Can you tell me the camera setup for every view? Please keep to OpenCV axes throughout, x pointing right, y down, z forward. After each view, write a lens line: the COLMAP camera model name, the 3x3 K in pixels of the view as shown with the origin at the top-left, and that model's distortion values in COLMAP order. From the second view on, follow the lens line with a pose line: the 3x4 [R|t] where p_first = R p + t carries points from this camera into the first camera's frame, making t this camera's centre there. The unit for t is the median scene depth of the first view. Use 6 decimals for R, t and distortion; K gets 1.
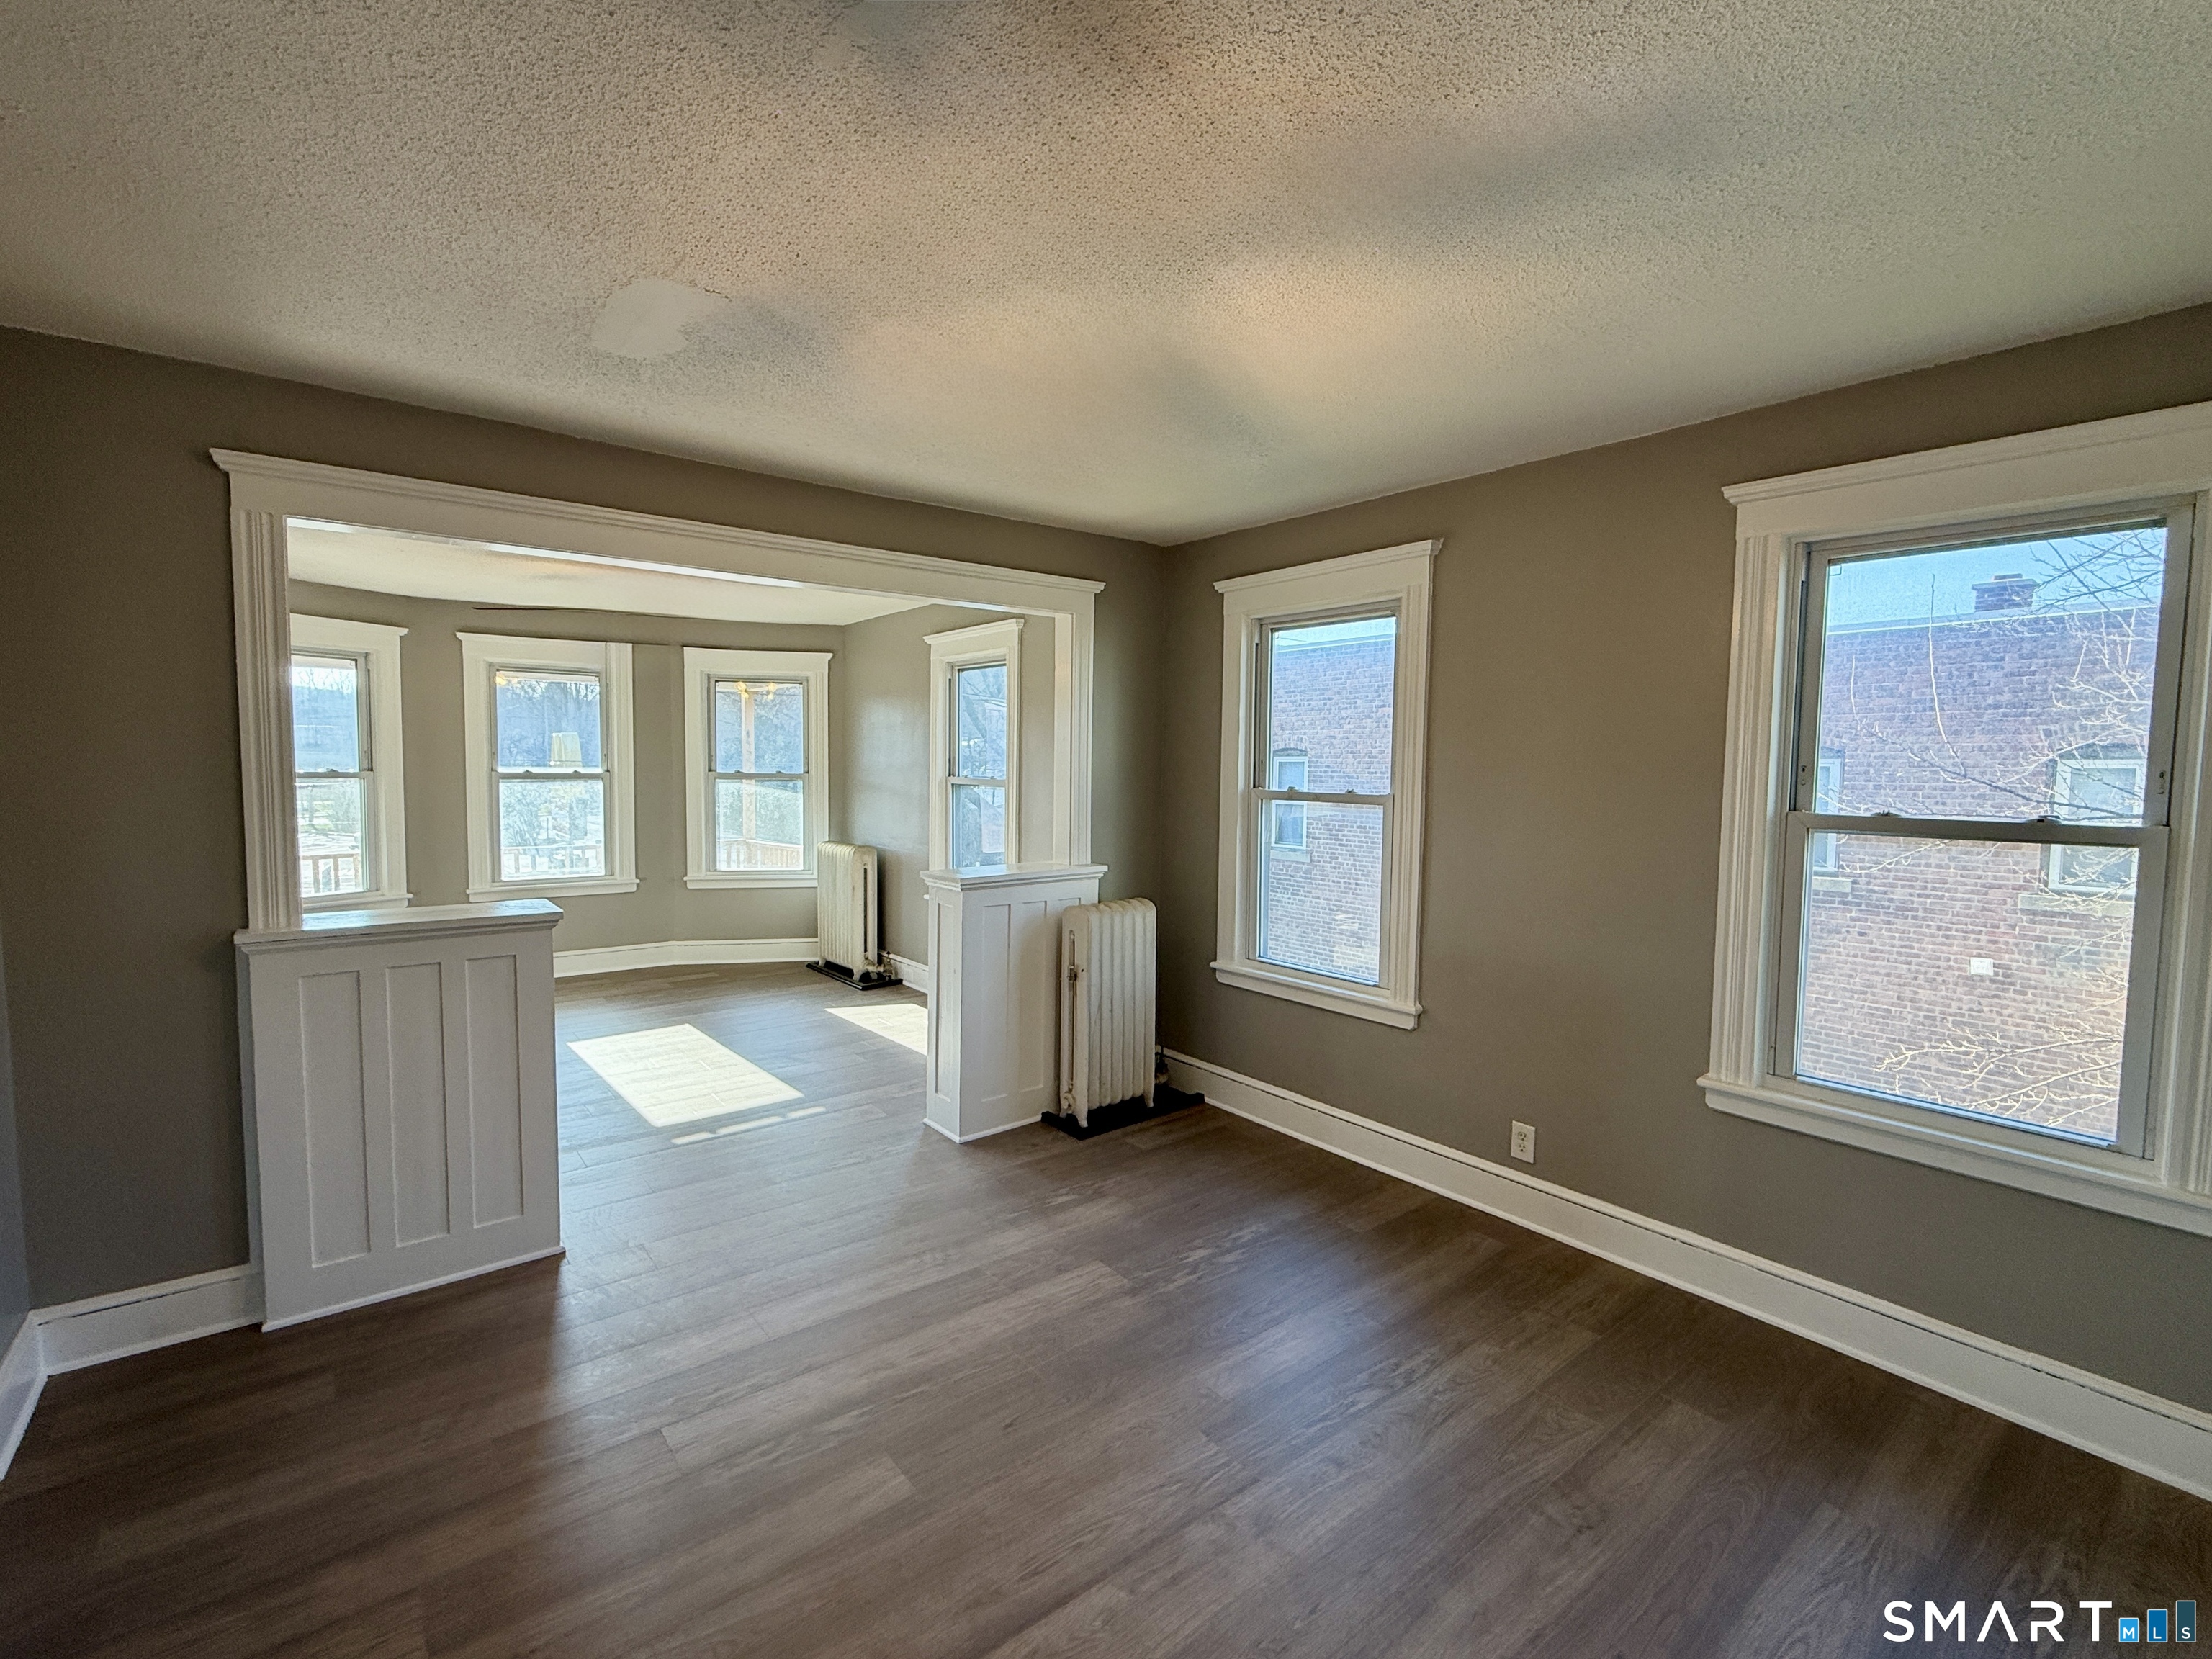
lens RADIAL K [[1001.0, 0, 1138.9], [0, 1001.0, 827.9], [0, 0, 1]] dist [0.012330, -0.000059]
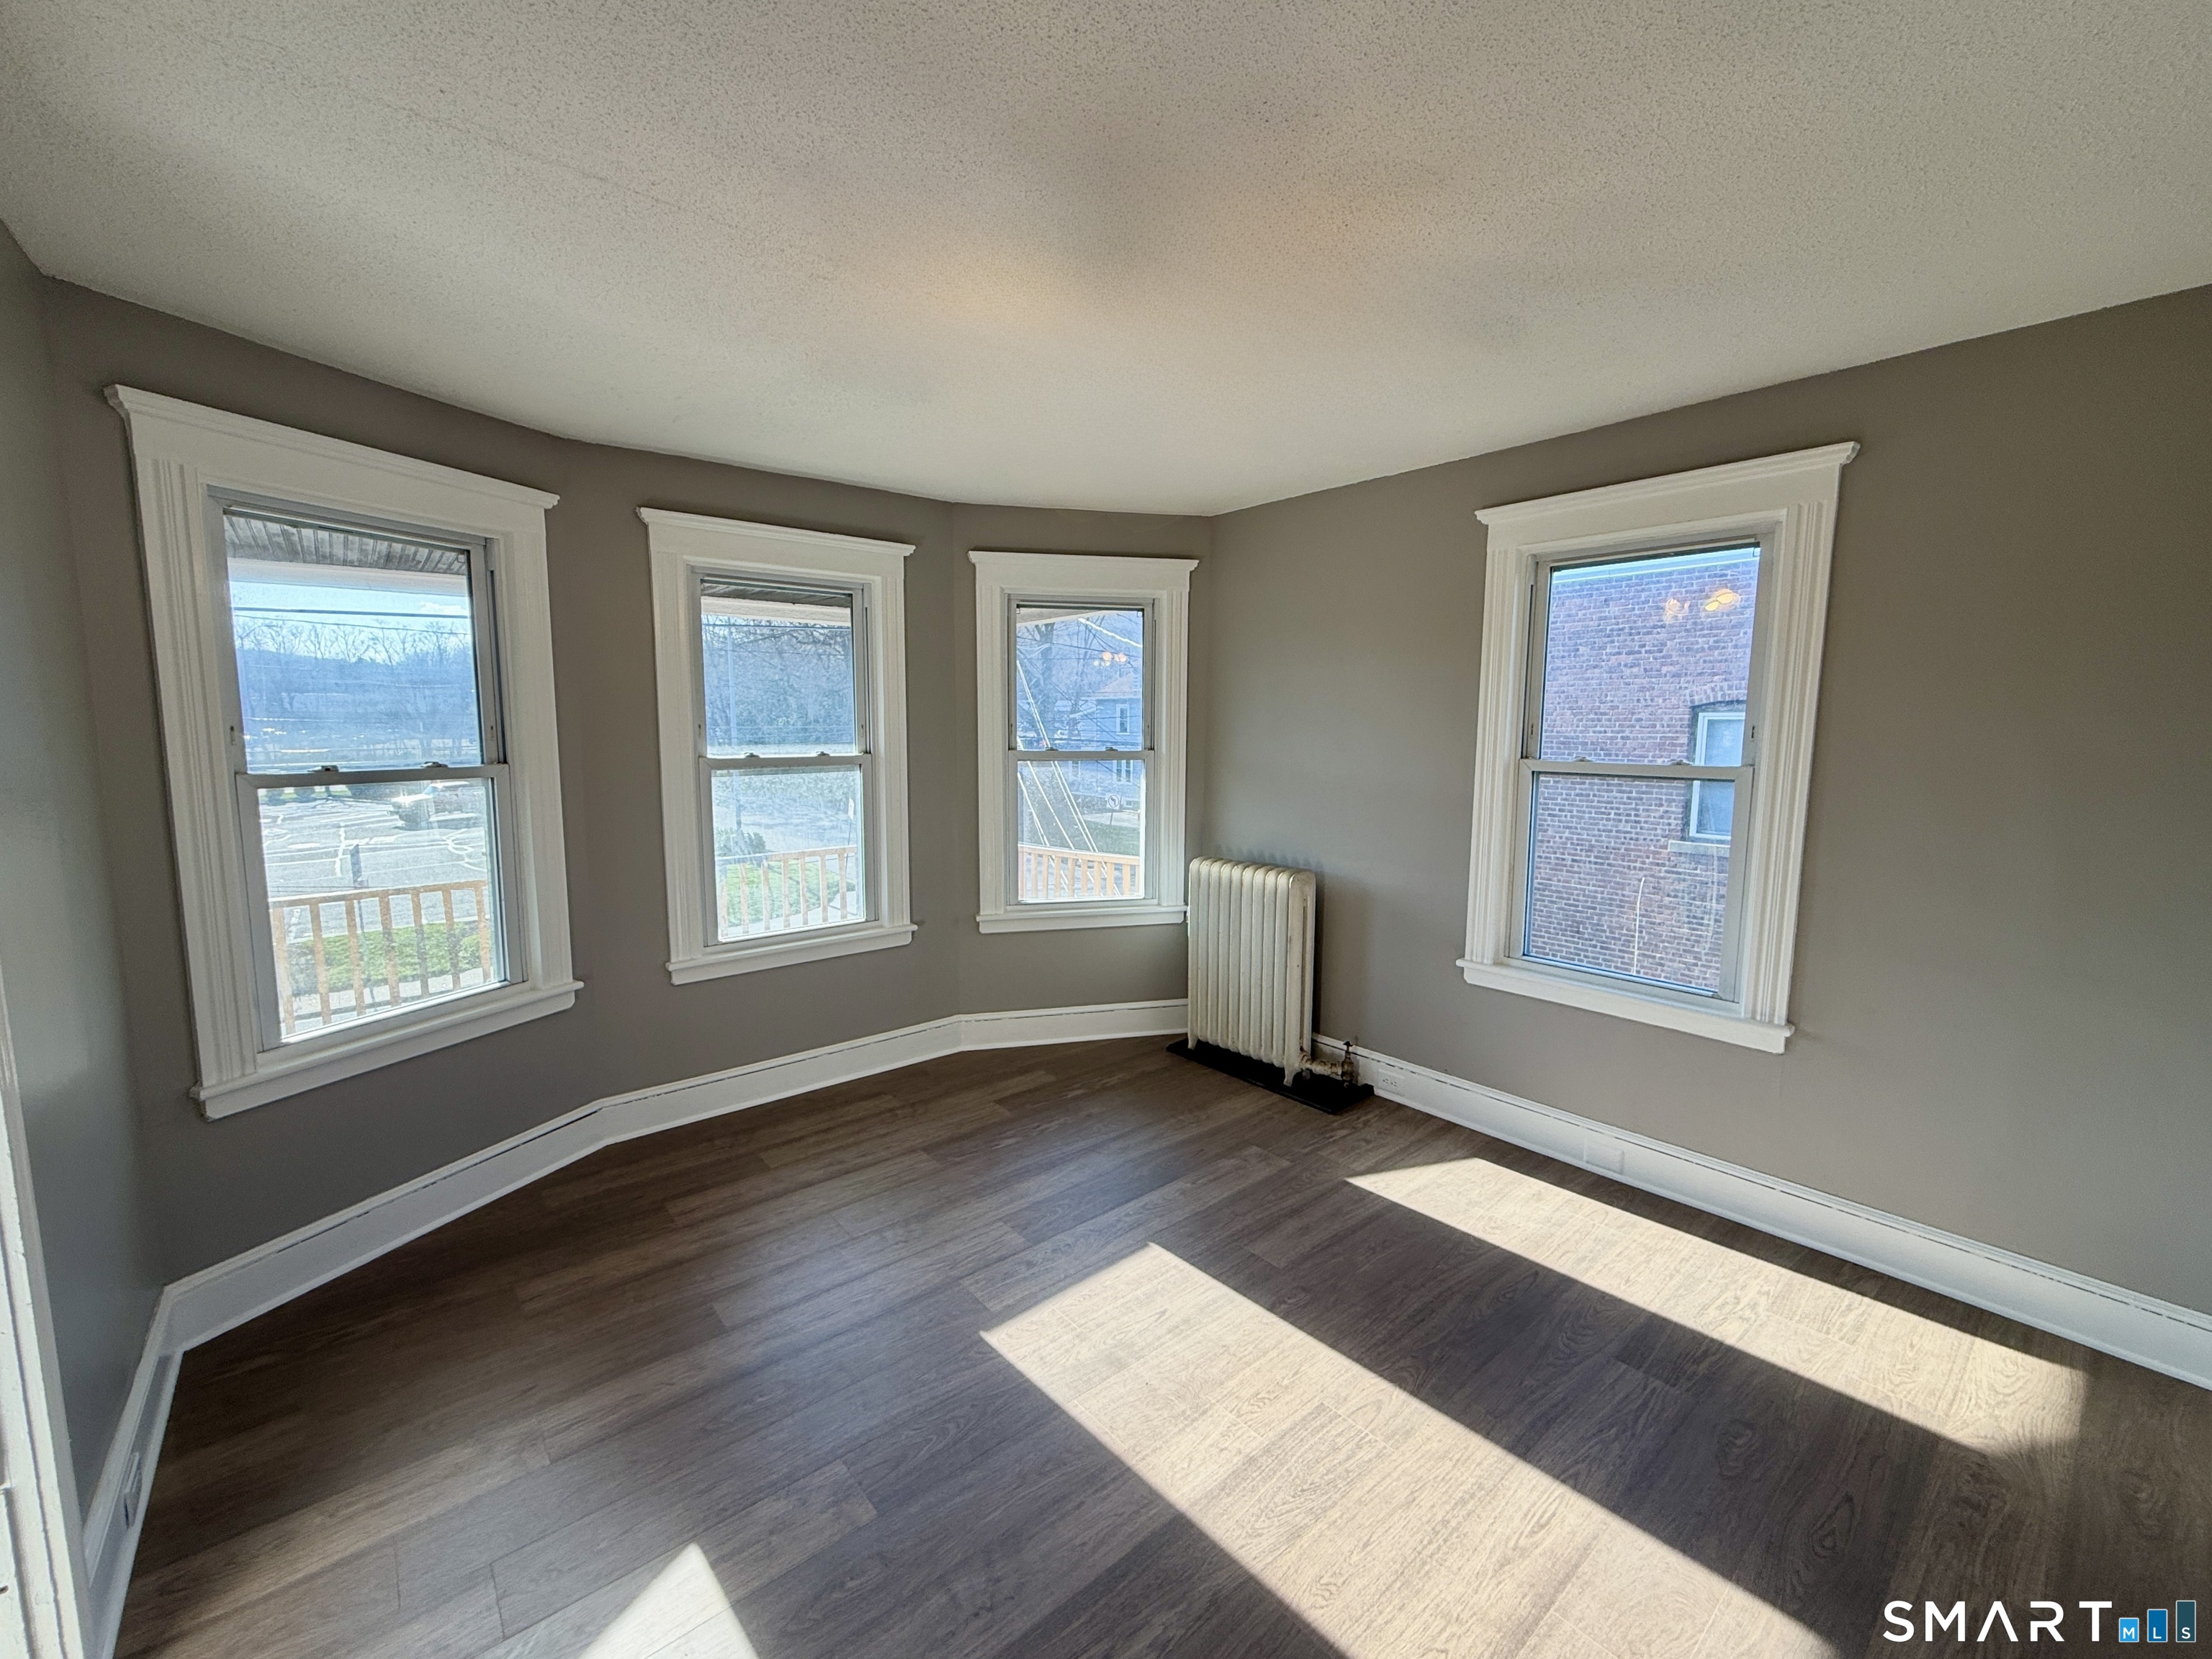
lens RADIAL K [[889.6, 0, 1110.7], [0, 889.6, 819.2], [0, 0, 1]] dist [-0.000420, -0.000079]
pose [[0.999711, -0.020576, 0.012461, -0.388230], [0.020206, 0.999372, 0.029116, -0.028716], [-0.013052, -0.028856, 0.999498, 0.455226]]
